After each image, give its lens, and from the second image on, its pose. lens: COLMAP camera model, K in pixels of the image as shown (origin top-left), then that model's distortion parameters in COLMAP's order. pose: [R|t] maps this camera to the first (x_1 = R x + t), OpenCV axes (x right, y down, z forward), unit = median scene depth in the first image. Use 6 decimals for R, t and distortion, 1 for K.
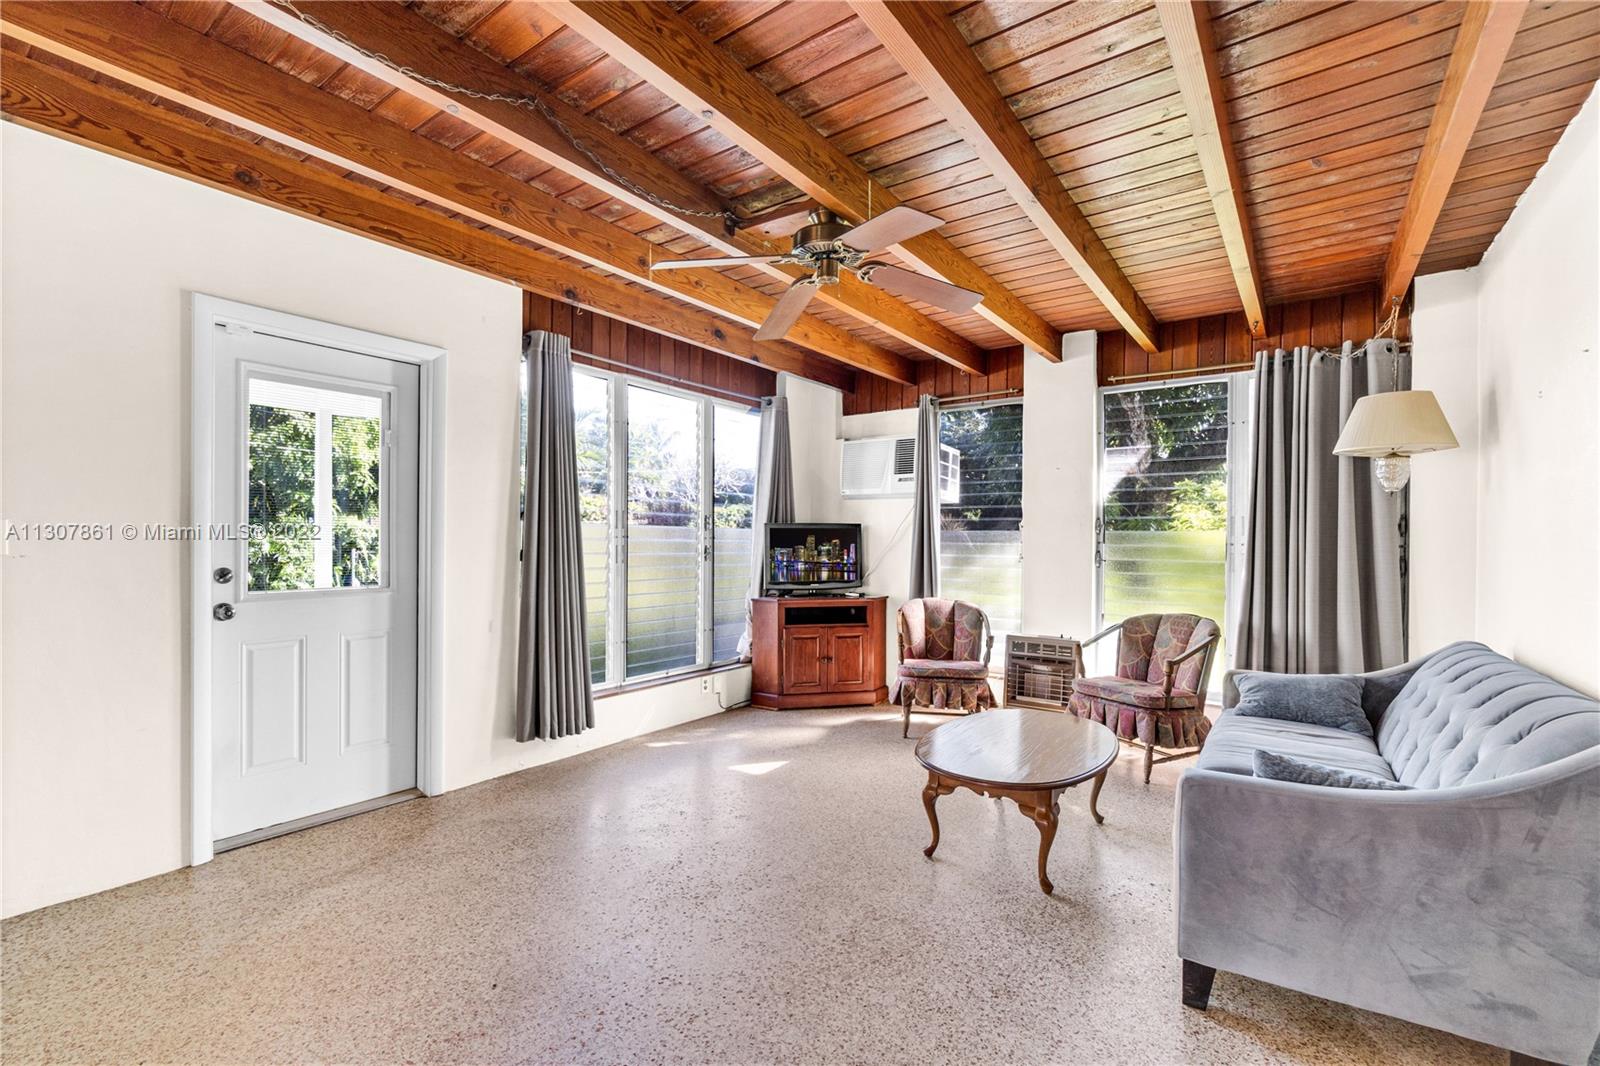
lens RADIAL K [[712.8, 0, 798.0], [0, 712.8, 541.3], [0, 0, 1]] dist [-0.001041, 0.000037]
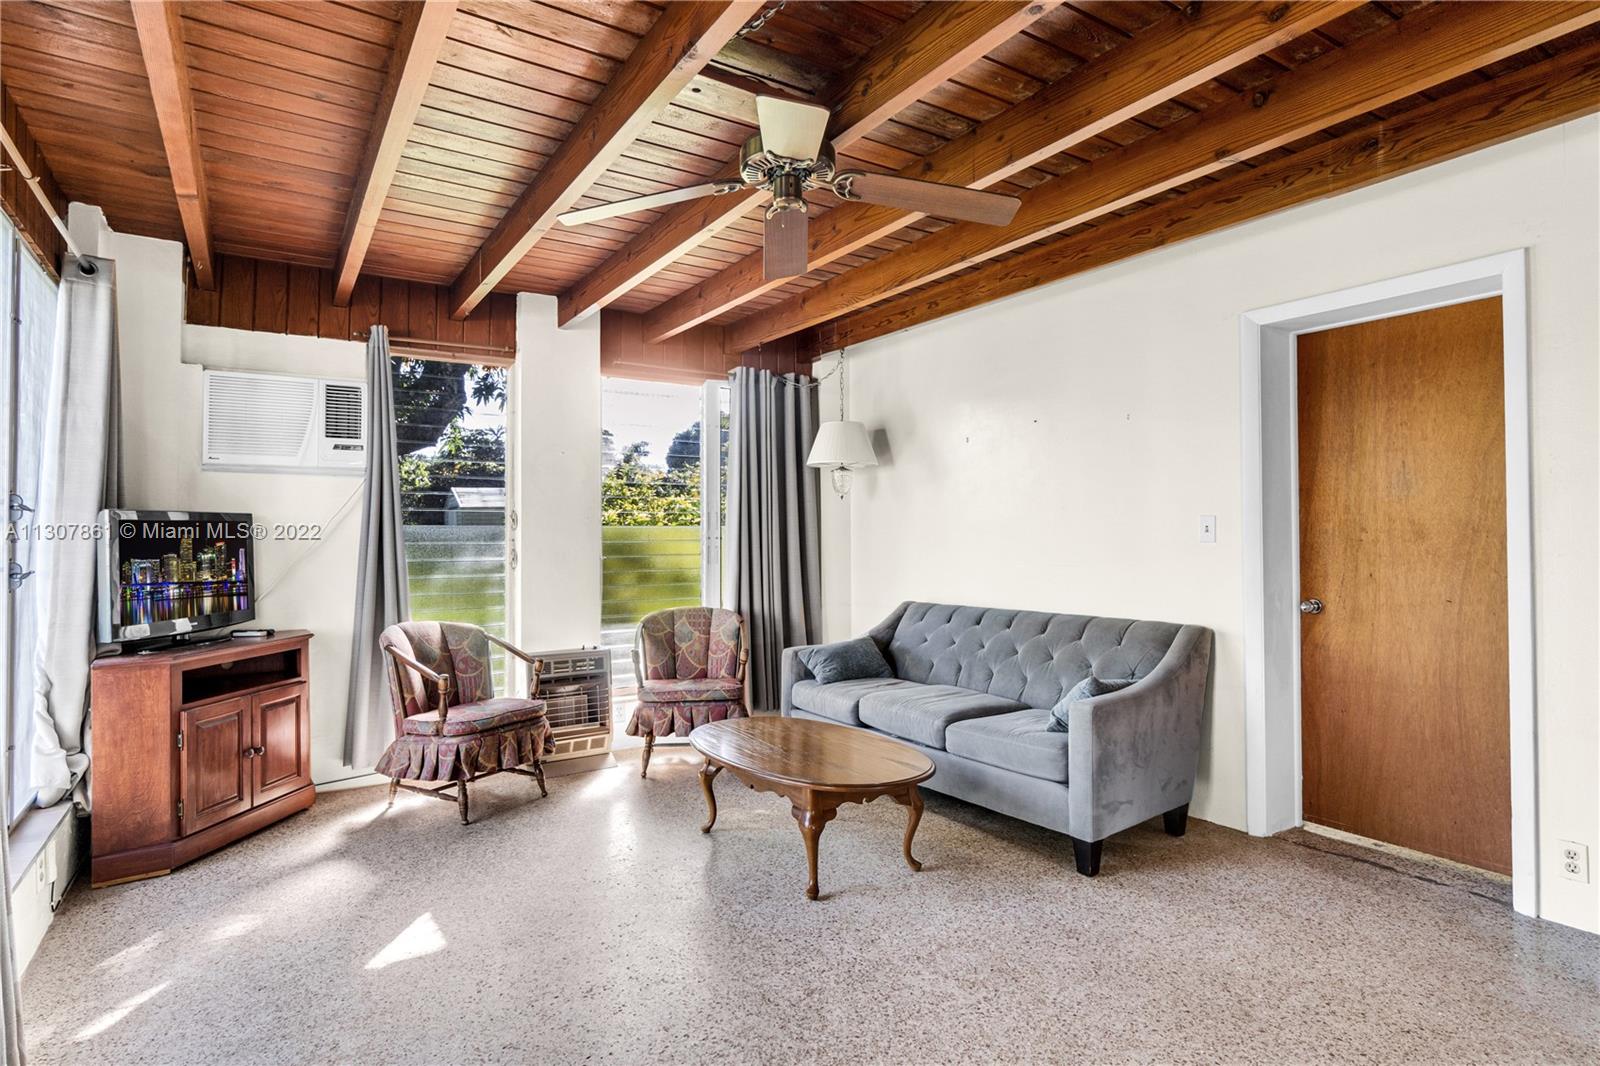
lens RADIAL K [[826.9, 0, 801.4], [0, 826.9, 510.6], [0, 0, 1]] dist [-0.005751, -0.000675]
pose [[0.358111, 0.015498, 0.933551, -0.414481], [0.012171, 0.999700, -0.021265, -0.007096], [-0.933600, 0.018978, 0.357814, 0.342892]]
